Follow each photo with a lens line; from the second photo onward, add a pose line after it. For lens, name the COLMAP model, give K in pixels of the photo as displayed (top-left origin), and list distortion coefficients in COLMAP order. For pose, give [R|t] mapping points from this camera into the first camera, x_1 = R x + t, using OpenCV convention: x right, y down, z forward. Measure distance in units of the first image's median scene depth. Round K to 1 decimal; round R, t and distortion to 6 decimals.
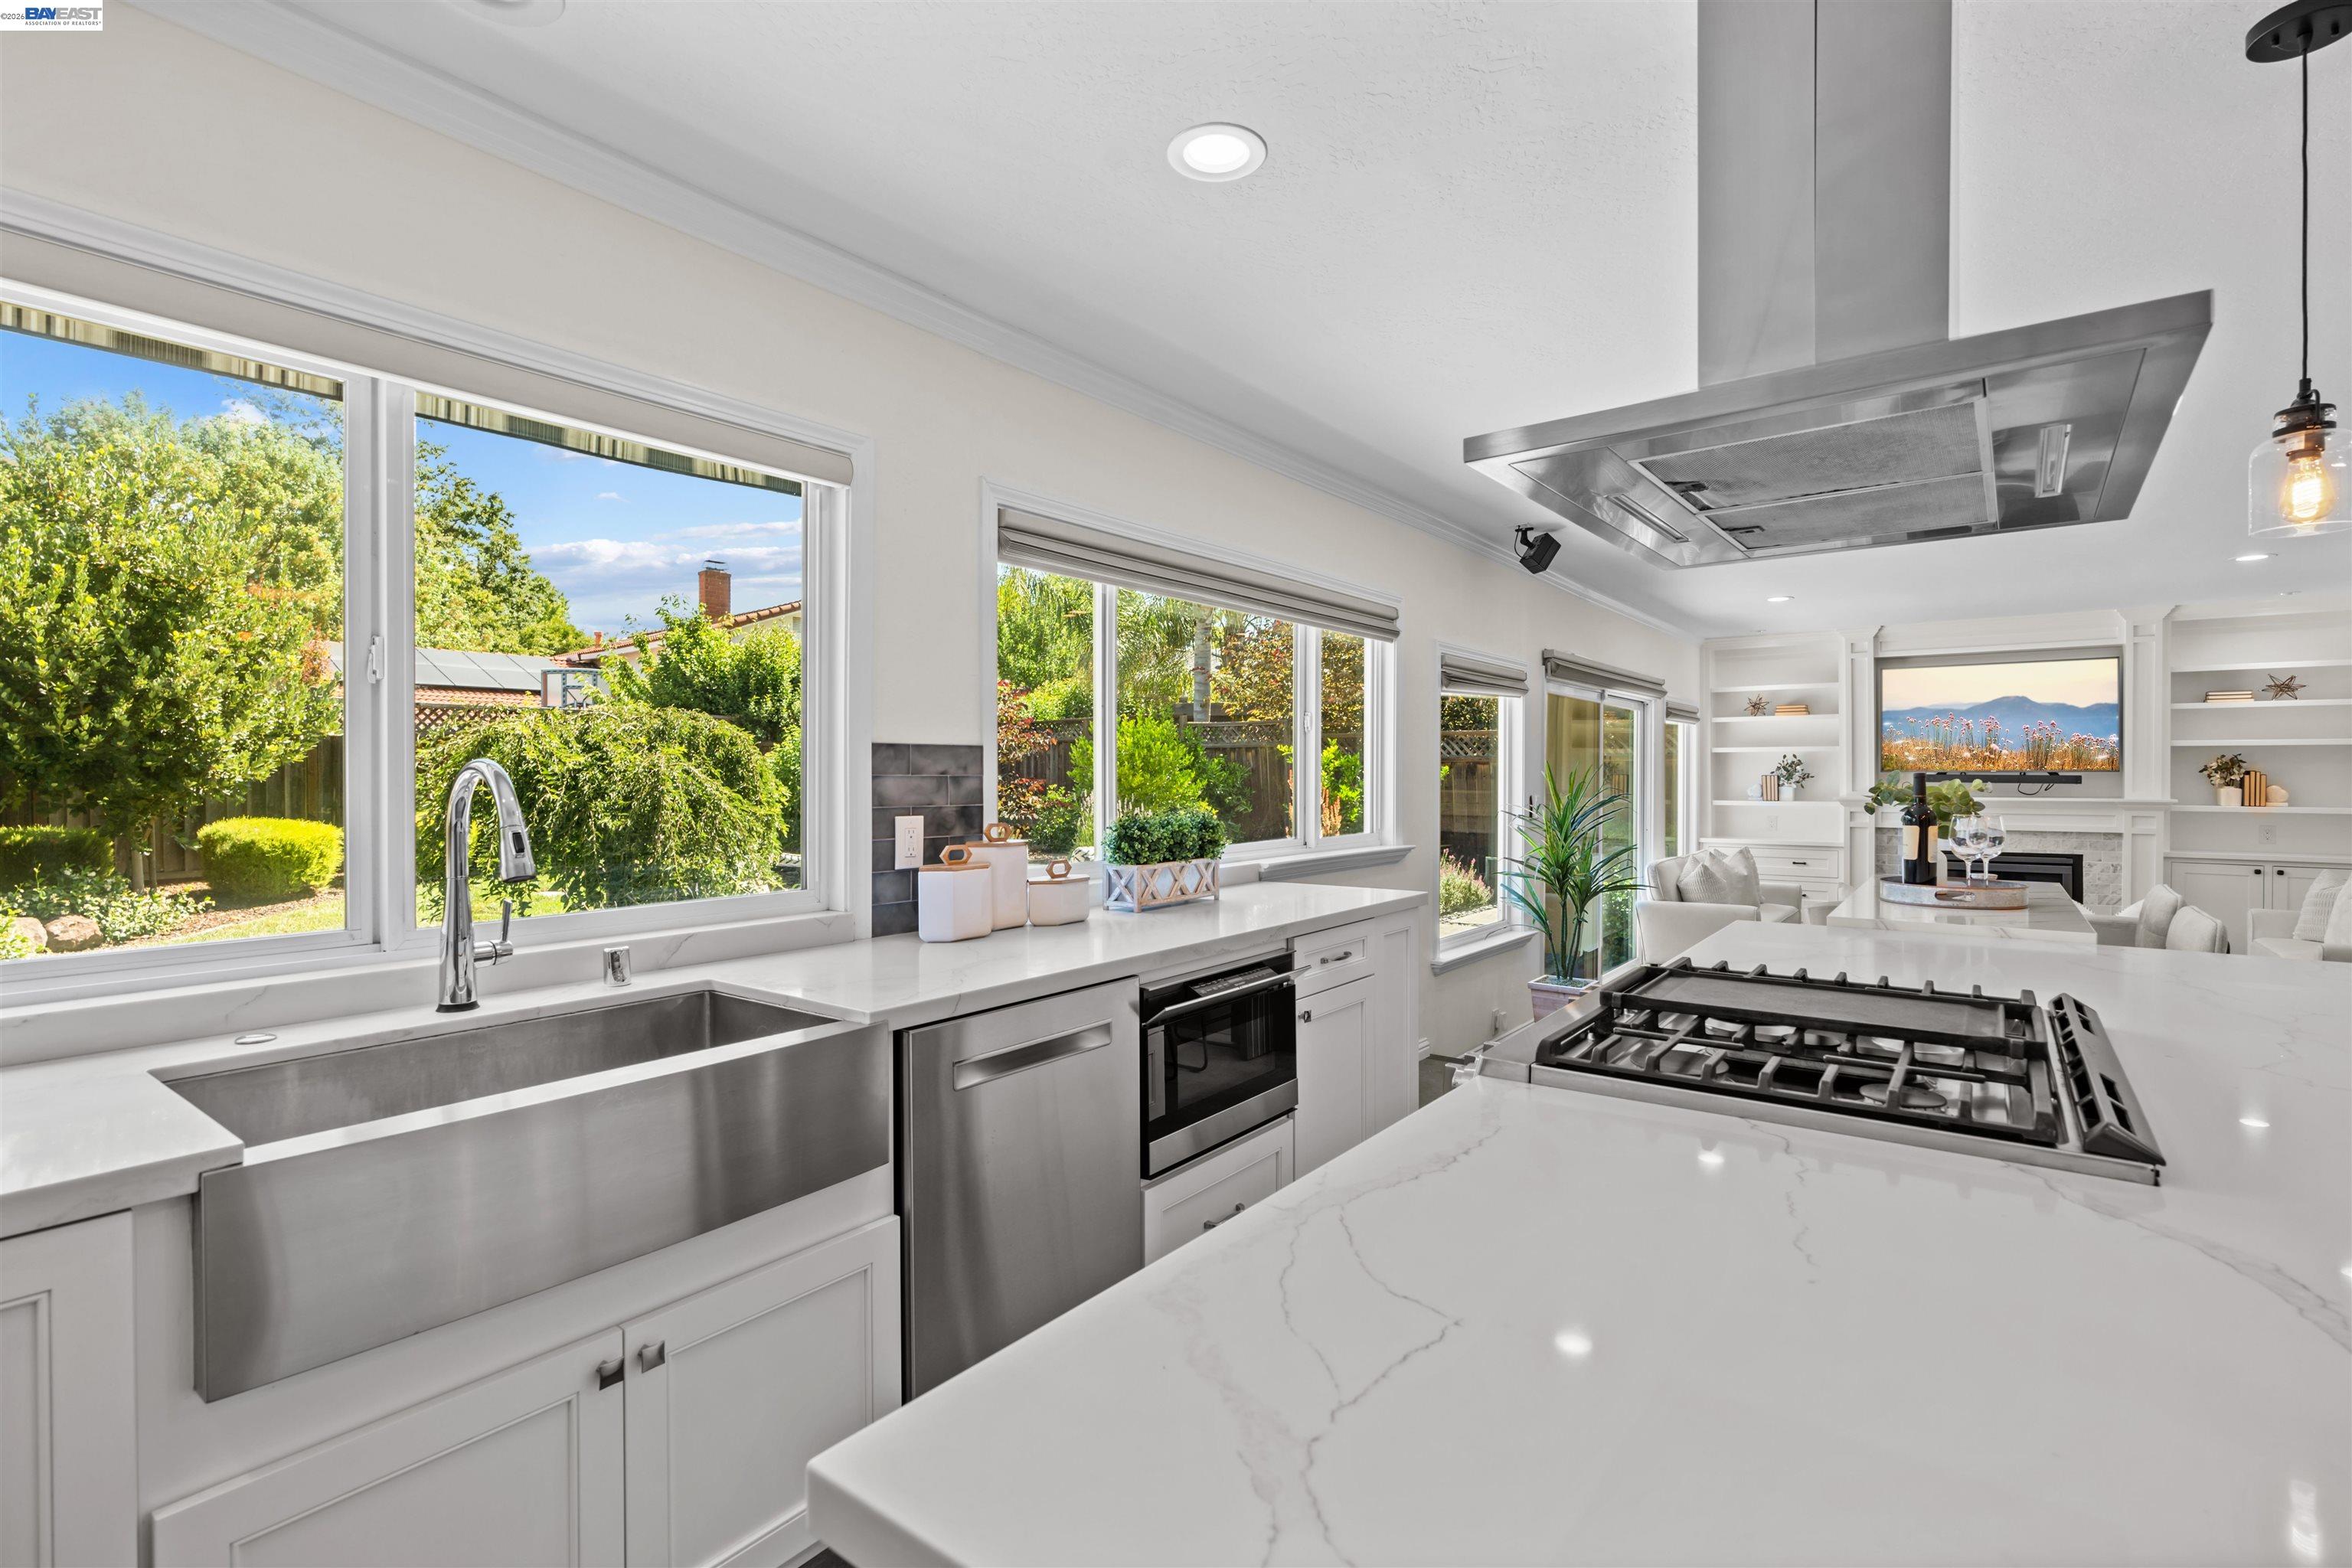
lens RADIAL K [[1088.1, 0, 1177.3], [0, 1088.1, 773.2], [0, 0, 1]] dist [-0.008171, 0.001162]
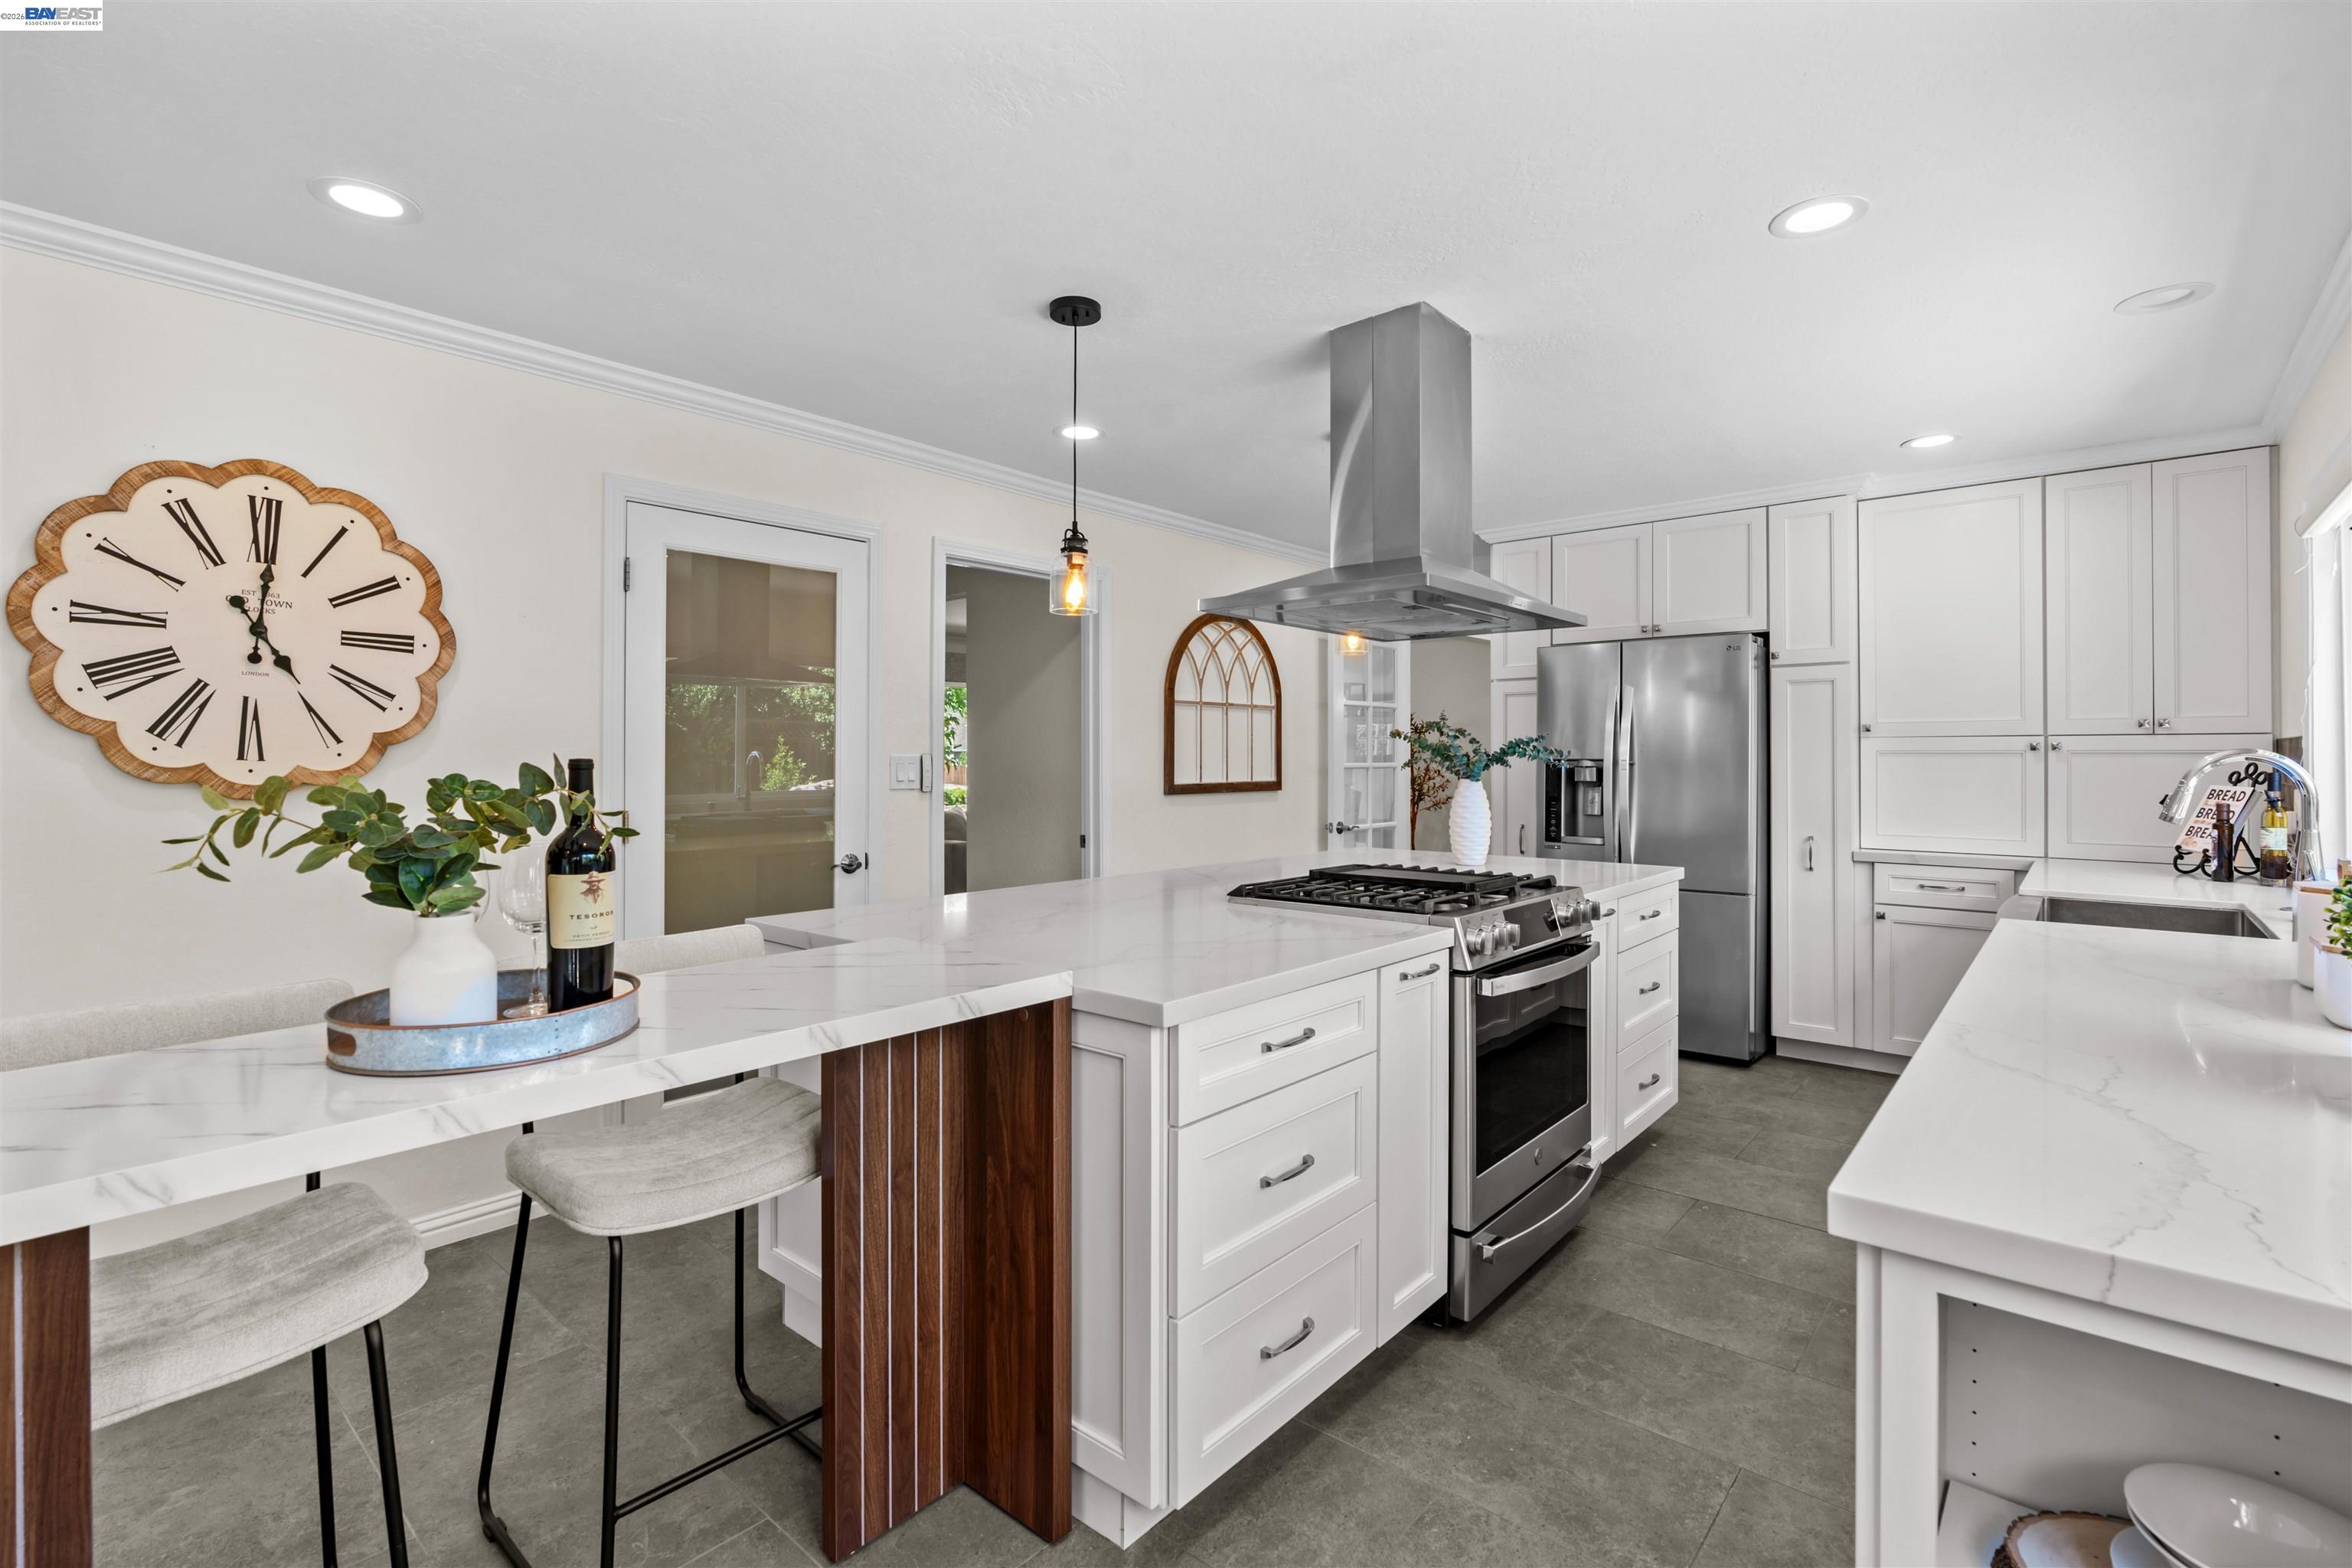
lens RADIAL K [[1074.5, 0, 1183.5], [0, 1074.5, 754.0], [0, 0, 1]] dist [-0.003335, -0.000012]
pose [[-0.998163, 0.001231, 0.060577, 0.163327], [0.001037, 0.999994, -0.003236, -0.000486], [-0.060581, -0.003168, -0.998158, 0.556076]]
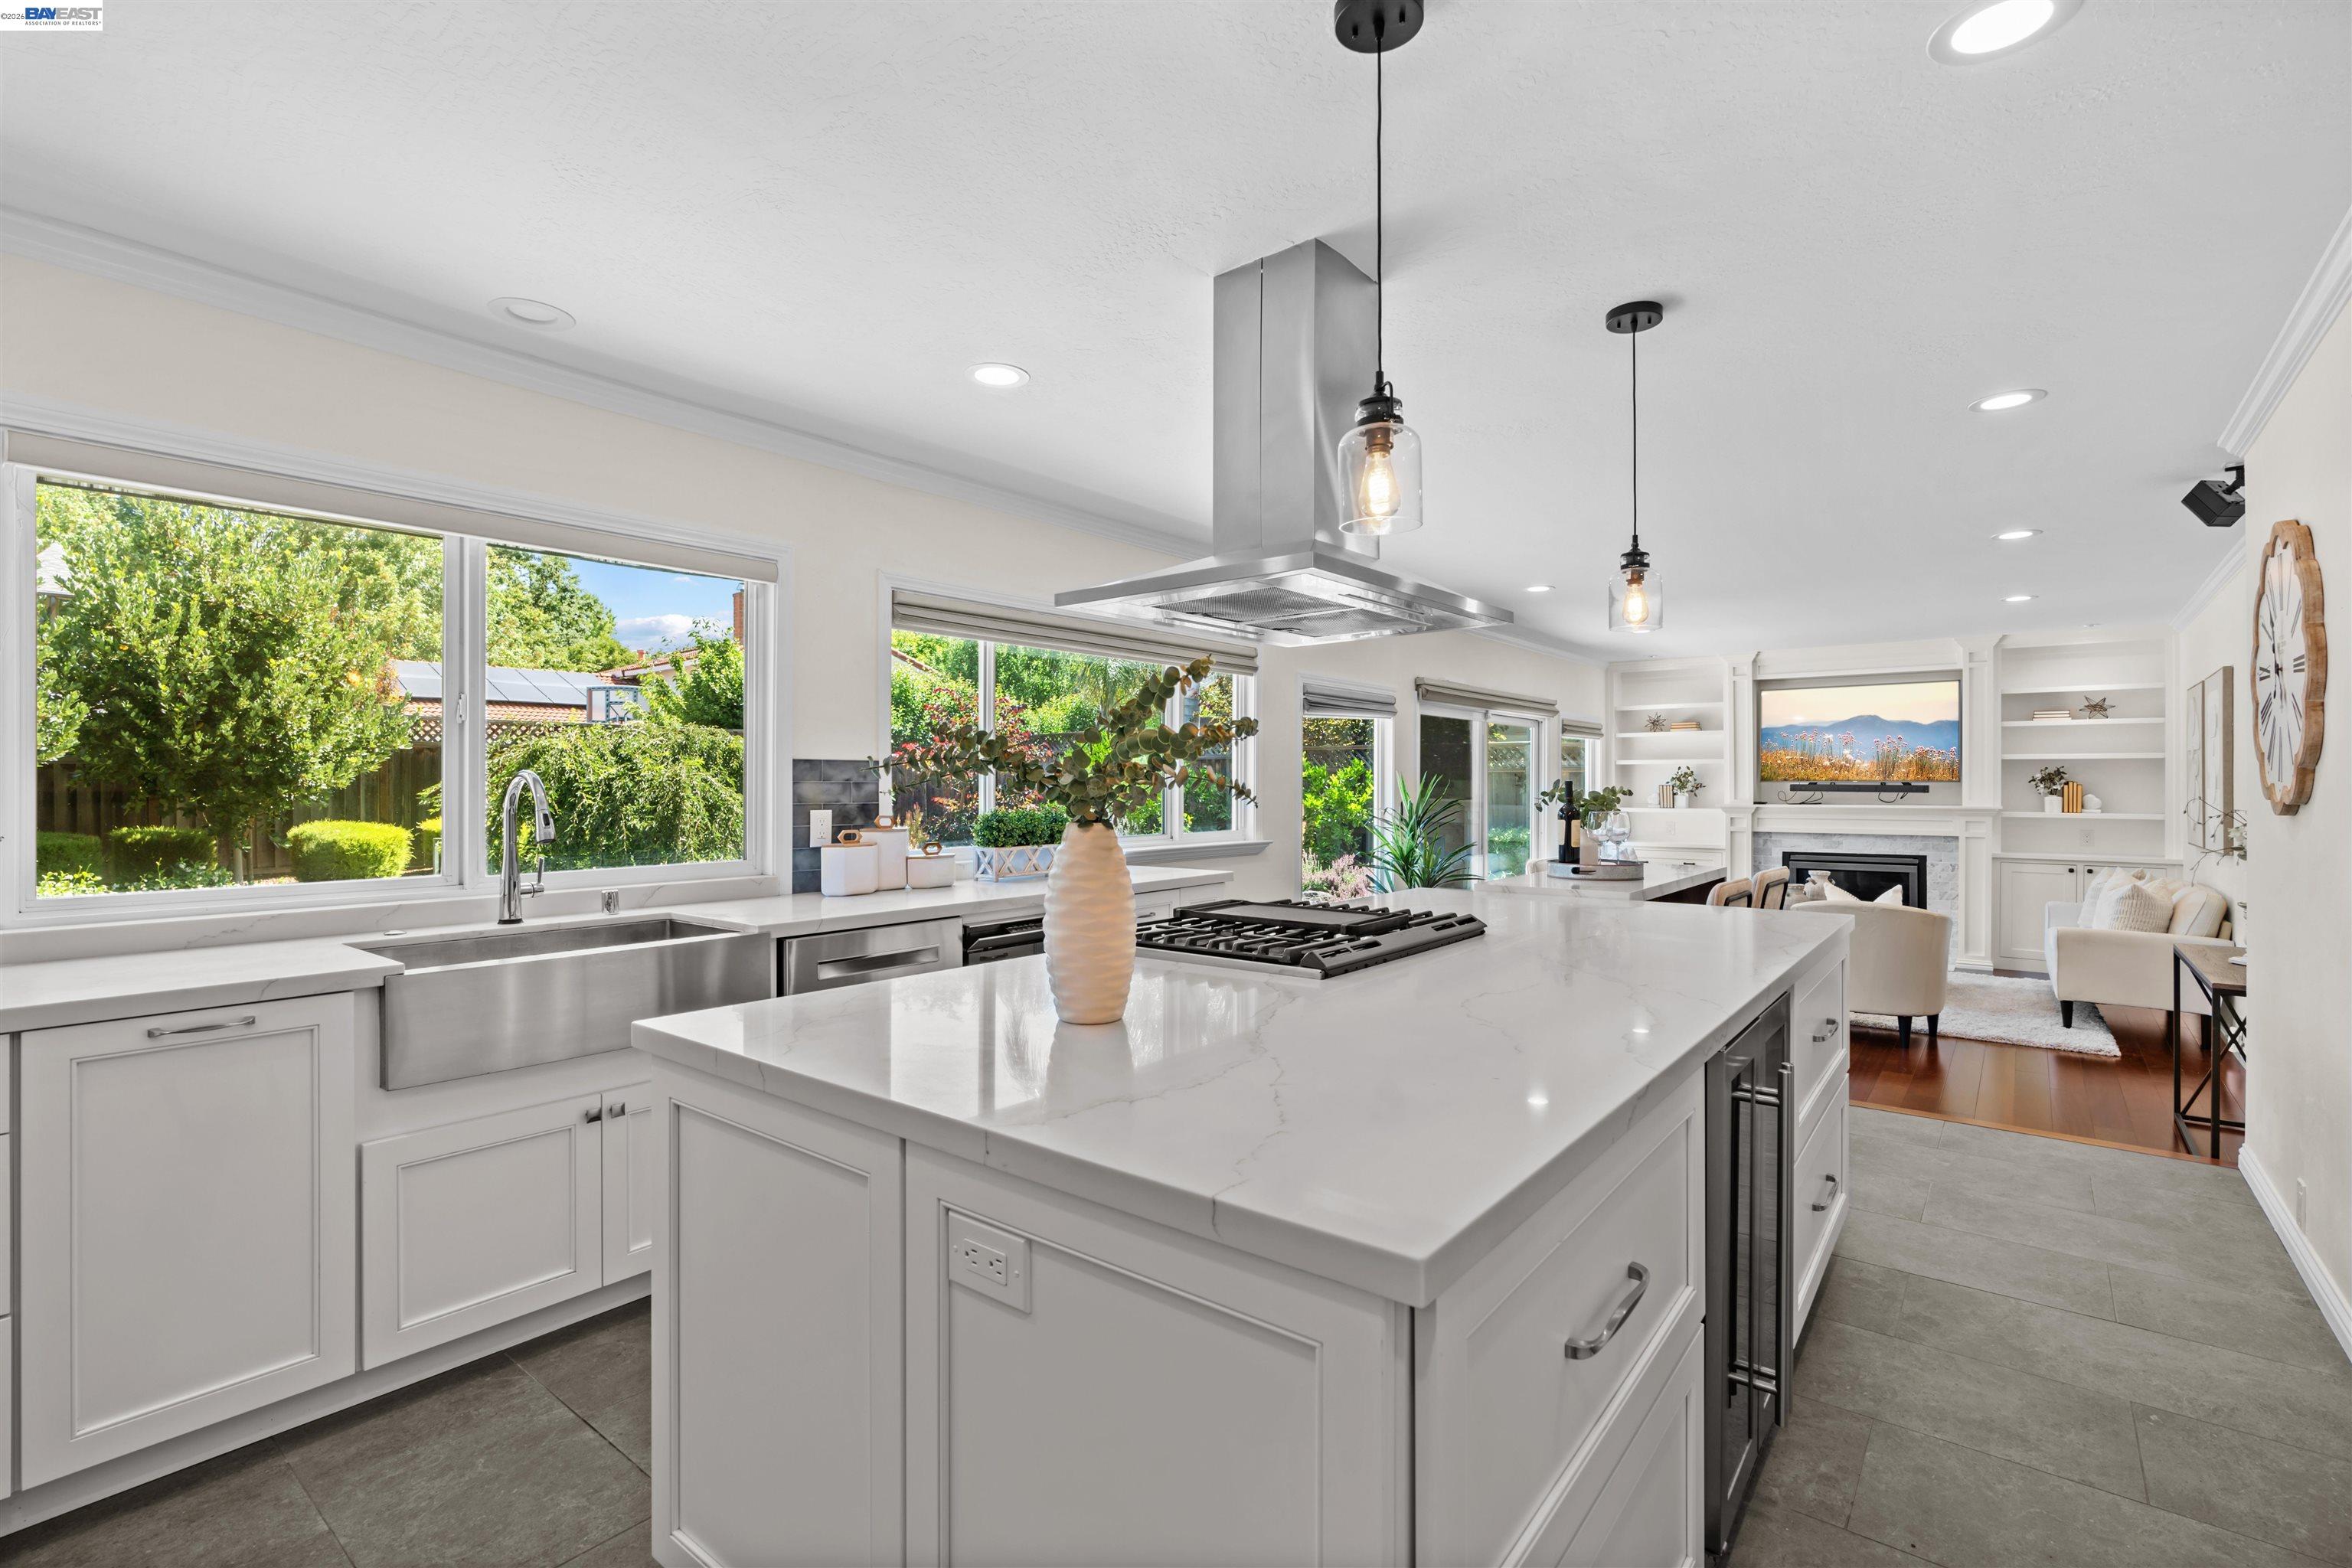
lens RADIAL K [[1071.0, 0, 1175.4], [0, 1071.0, 774.3], [0, 0, 1]] dist [-0.013526, 0.005158]
pose [[0.999606, 0.001136, -0.028035, 0.084904], [-0.001383, 0.999960, -0.008785, 0.001335], [0.028023, 0.008821, 0.999568, -0.128654]]
